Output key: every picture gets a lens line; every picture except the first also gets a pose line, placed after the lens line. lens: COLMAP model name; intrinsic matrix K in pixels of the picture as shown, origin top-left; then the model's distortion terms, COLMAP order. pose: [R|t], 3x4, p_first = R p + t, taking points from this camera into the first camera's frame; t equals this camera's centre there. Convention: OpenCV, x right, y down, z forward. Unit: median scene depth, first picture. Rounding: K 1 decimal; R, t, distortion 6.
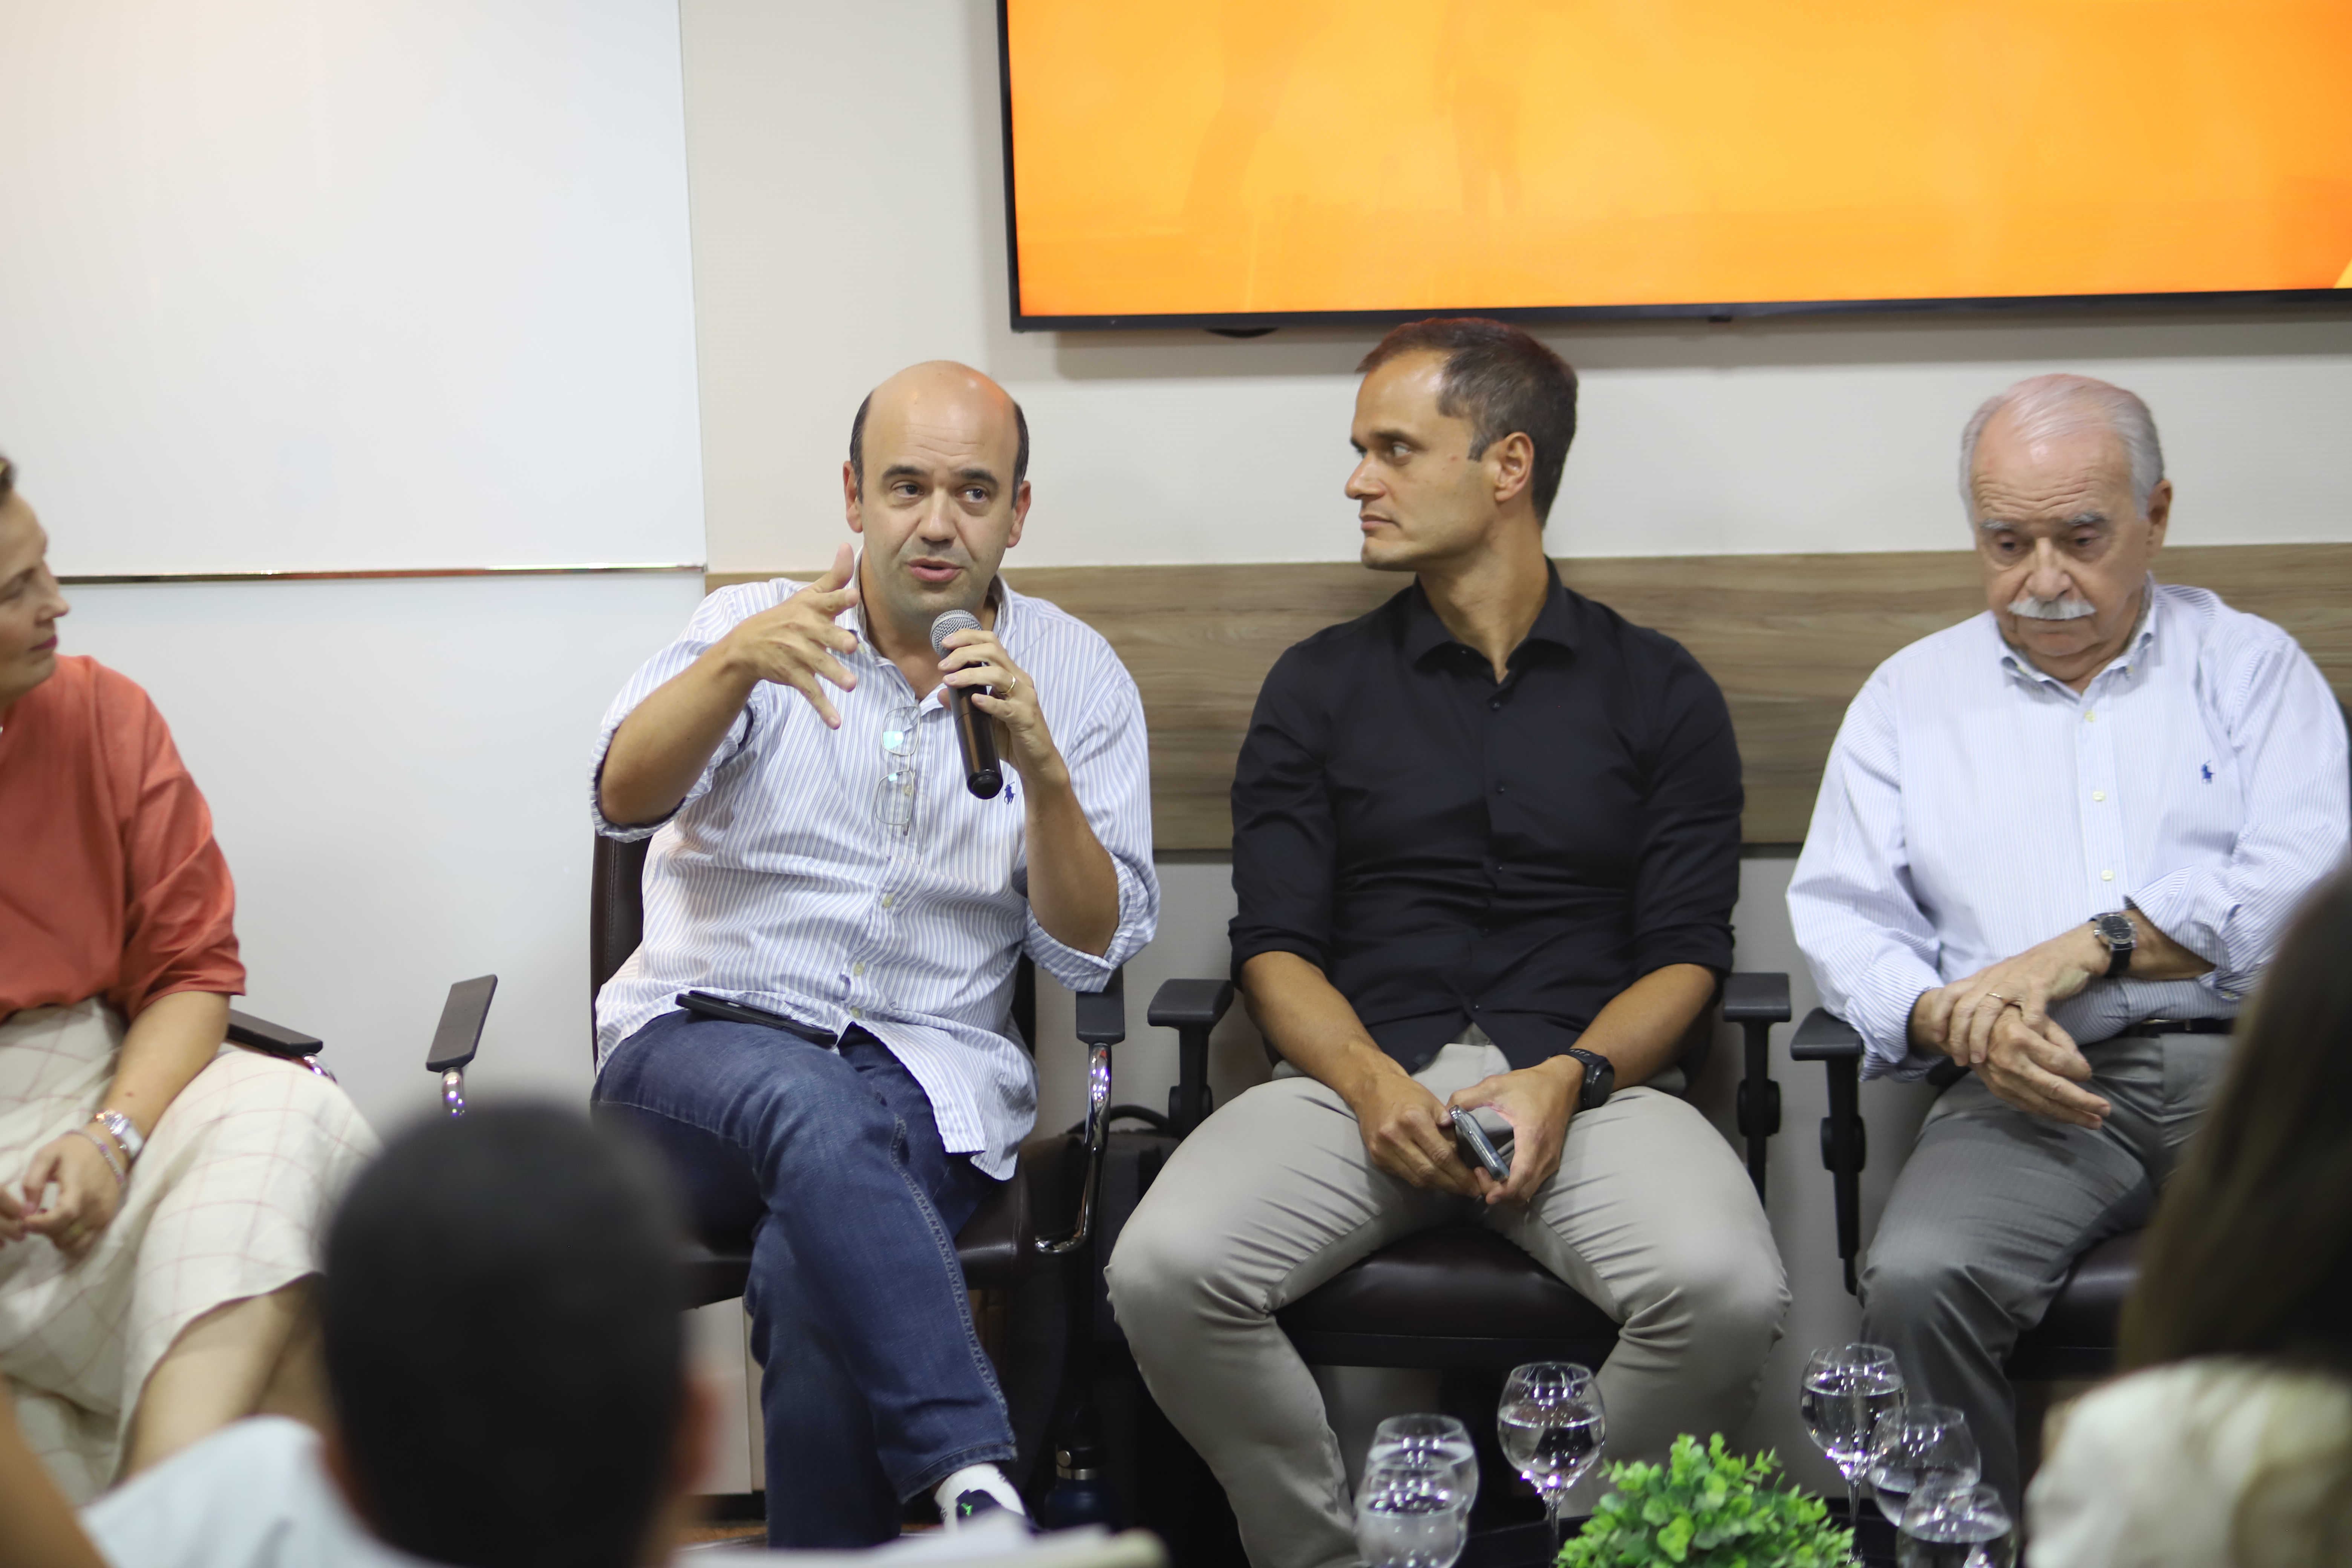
lens RADIAL K [[5928.7, 0, 1171.2], [0, 5928.7, 719.5], [0, 0, 1]] dist [0.157343, 0.000000]
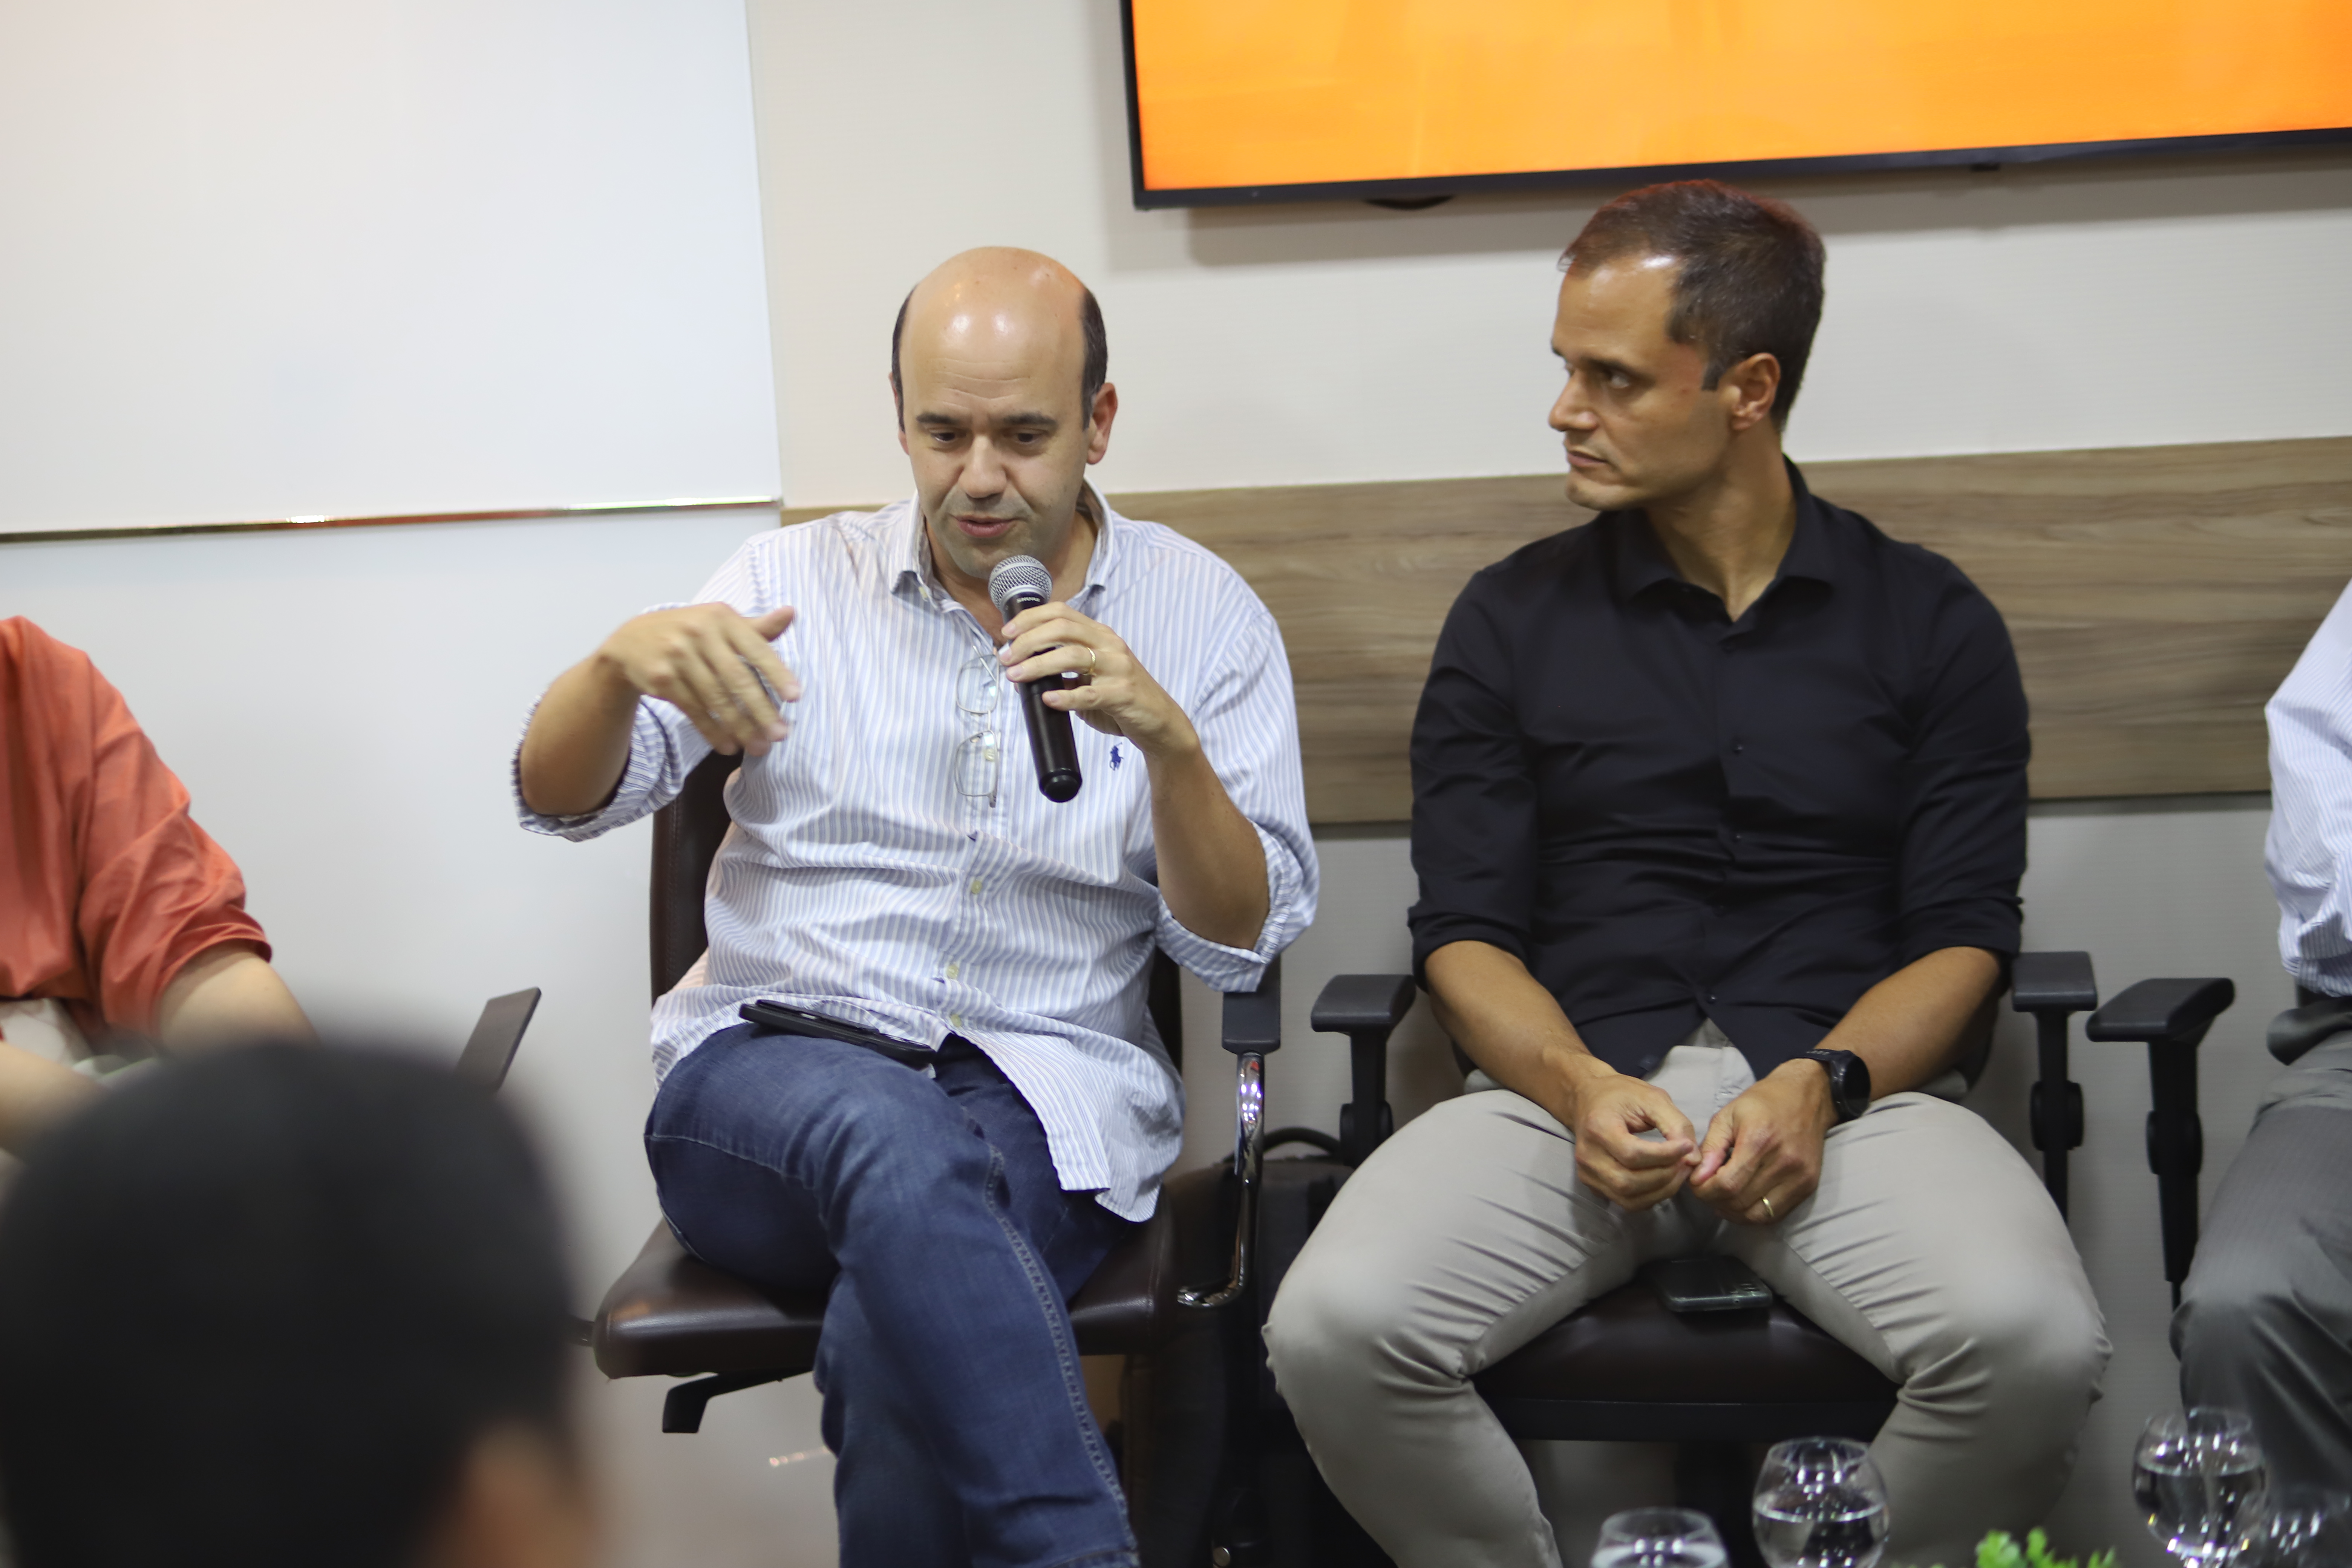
lens RADIAL K [[6026.1, 0, 1172.2], [0, 6026.1, 762.7], [0, 0, 1]] dist [0.045176, 0.000000]
pose [[0.999237, -0.021823, -0.032384, 0.004816], [0.021930, 0.999755, 0.002943, 0.011627], [0.032312, -0.003651, 0.999471, 0.166398]]
